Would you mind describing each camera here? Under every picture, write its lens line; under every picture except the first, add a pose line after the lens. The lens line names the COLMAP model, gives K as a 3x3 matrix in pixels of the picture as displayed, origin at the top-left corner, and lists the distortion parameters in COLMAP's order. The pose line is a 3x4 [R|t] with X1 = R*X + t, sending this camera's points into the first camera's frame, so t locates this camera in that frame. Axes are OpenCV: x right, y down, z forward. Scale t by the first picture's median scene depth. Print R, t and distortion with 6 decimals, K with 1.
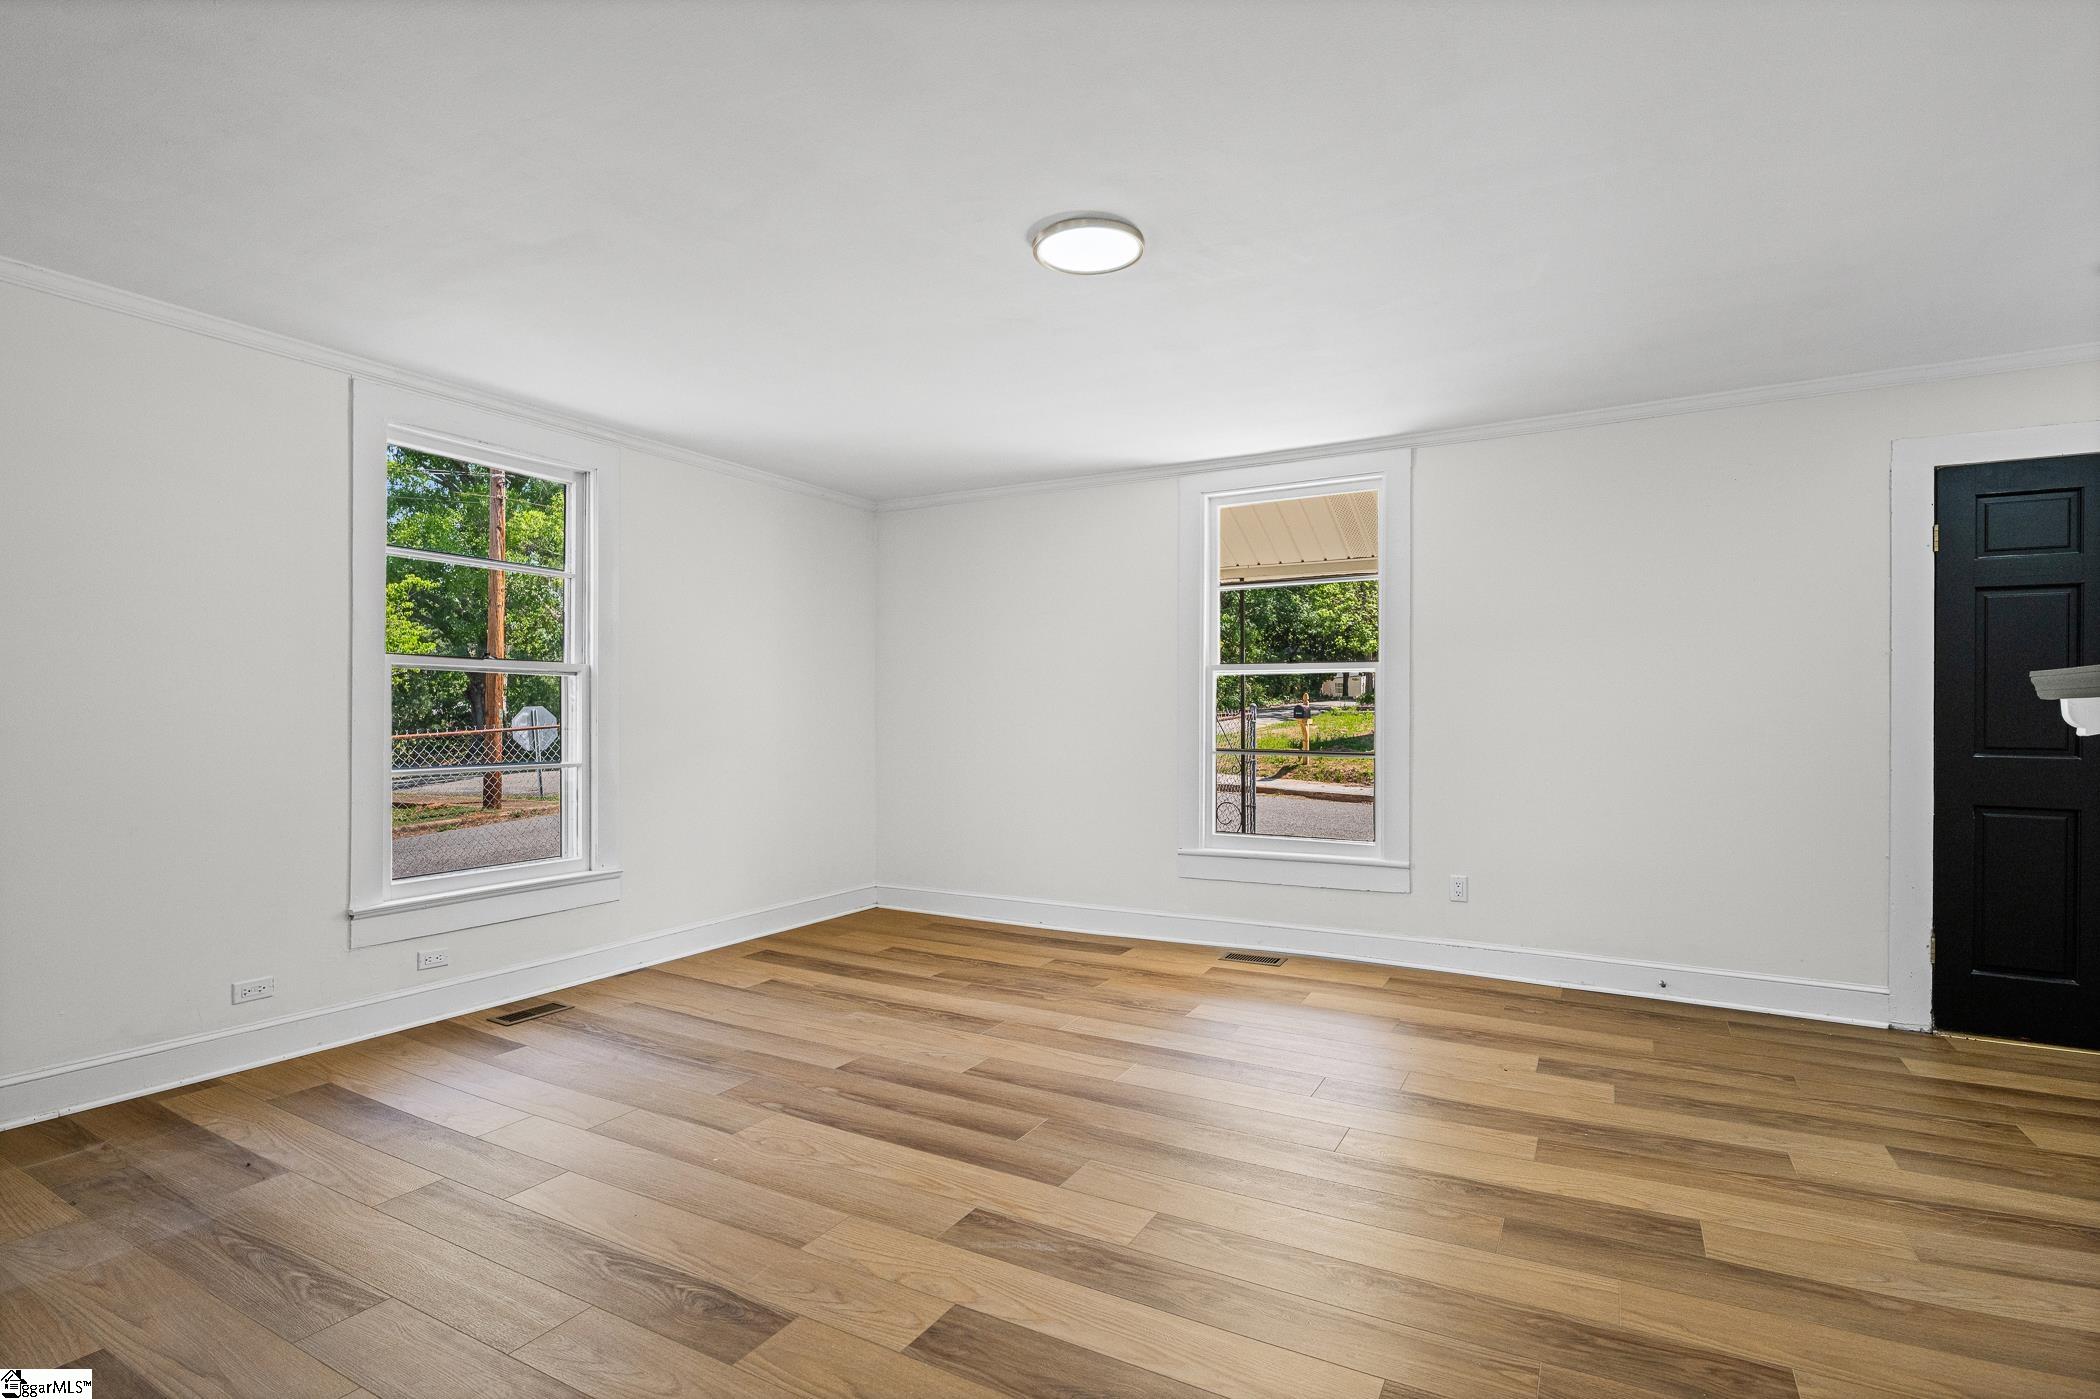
lens RADIAL K [[985.8, 0, 1034.4], [0, 985.8, 714.0], [0, 0, 1]] dist [-0.006268, 0.000036]
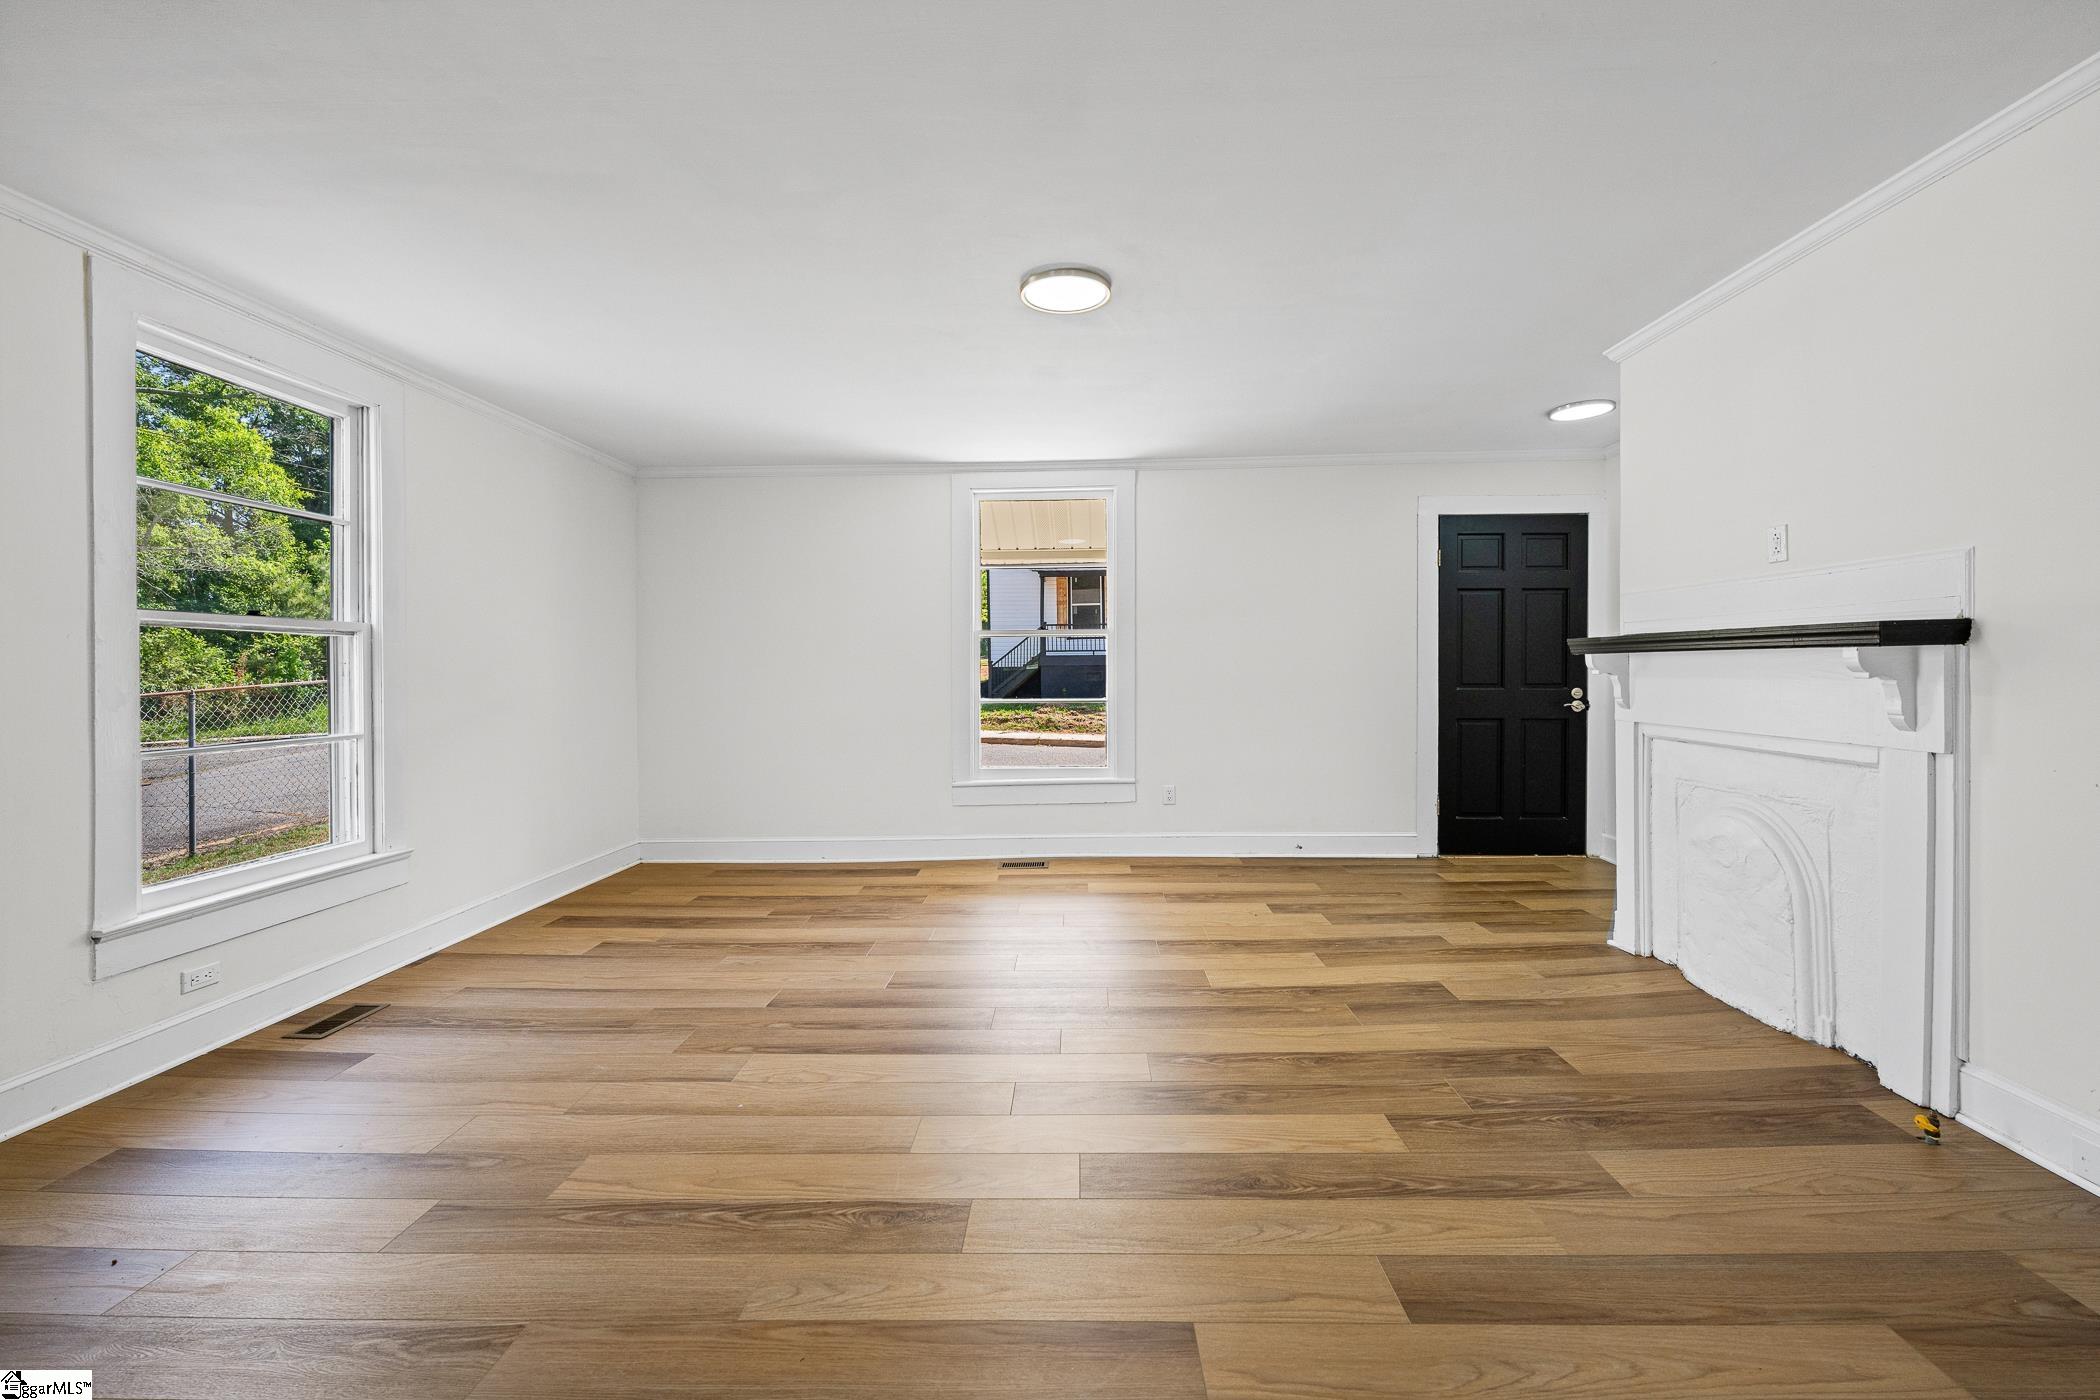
lens RADIAL K [[834.3, 0, 1039.4], [0, 834.3, 683.2], [0, 0, 1]] dist [-0.007723, -0.000397]
pose [[0.886953, -0.019441, 0.461450, -0.304488], [0.013661, 0.999781, 0.015862, 0.000110], [-0.461658, -0.007765, 0.887024, 0.059625]]
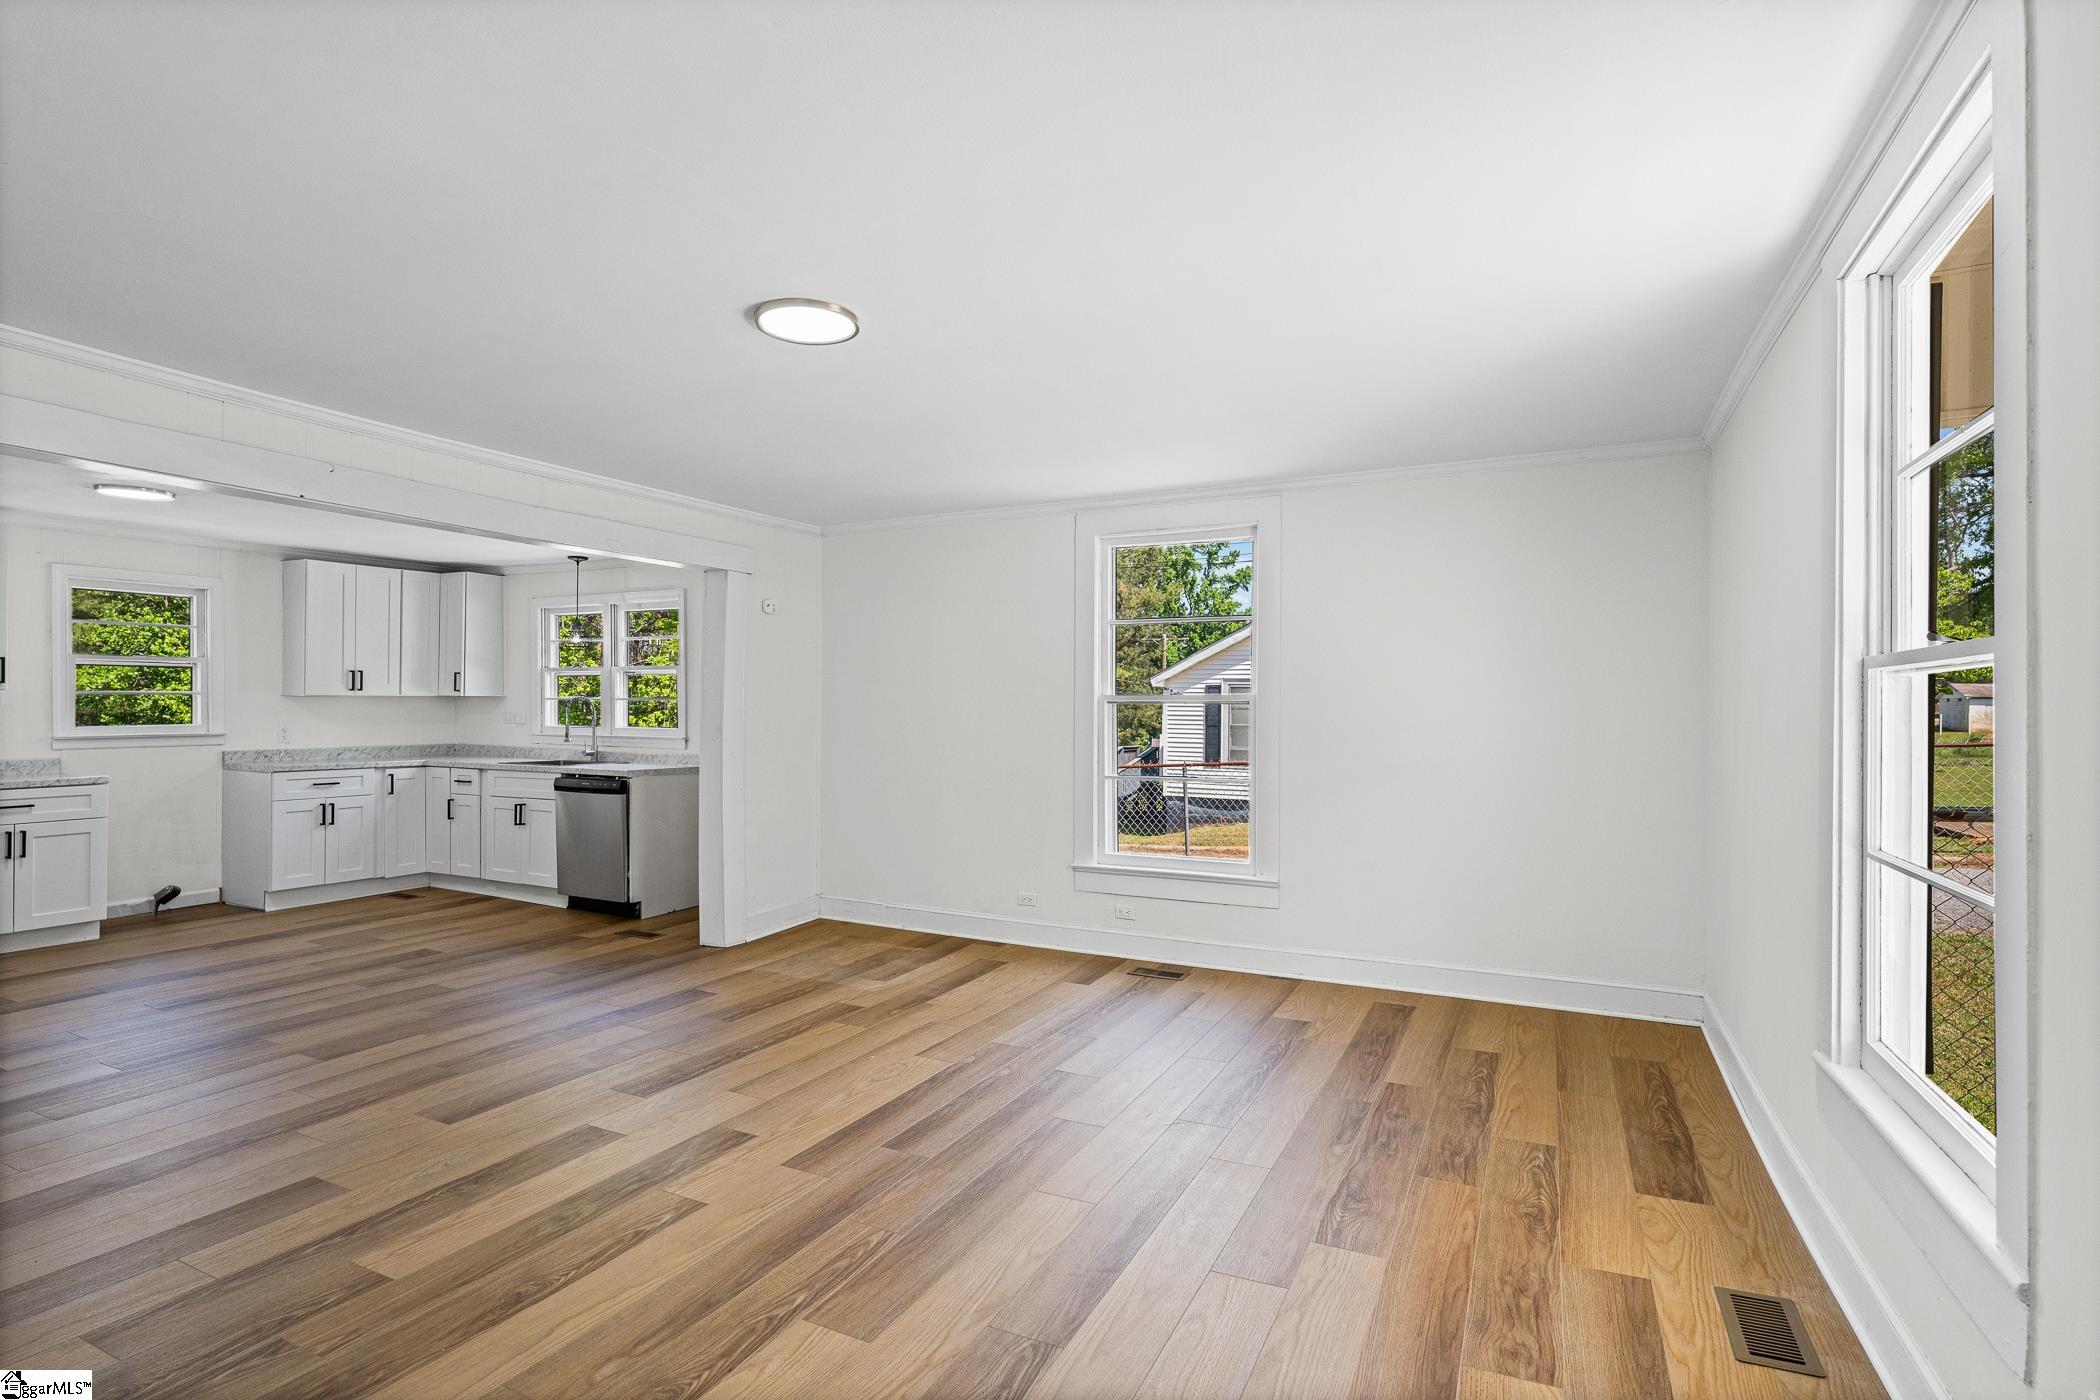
lens RADIAL K [[985.8, 0, 1062.1], [0, 985.8, 713.7], [0, 0, 1]] dist [-0.006268, 0.000036]
pose [[0.088693, -0.001891, -0.996057, 0.778241], [-0.006515, 0.999976, -0.002478, -0.028510], [0.996038, 0.006709, 0.088679, 0.795432]]
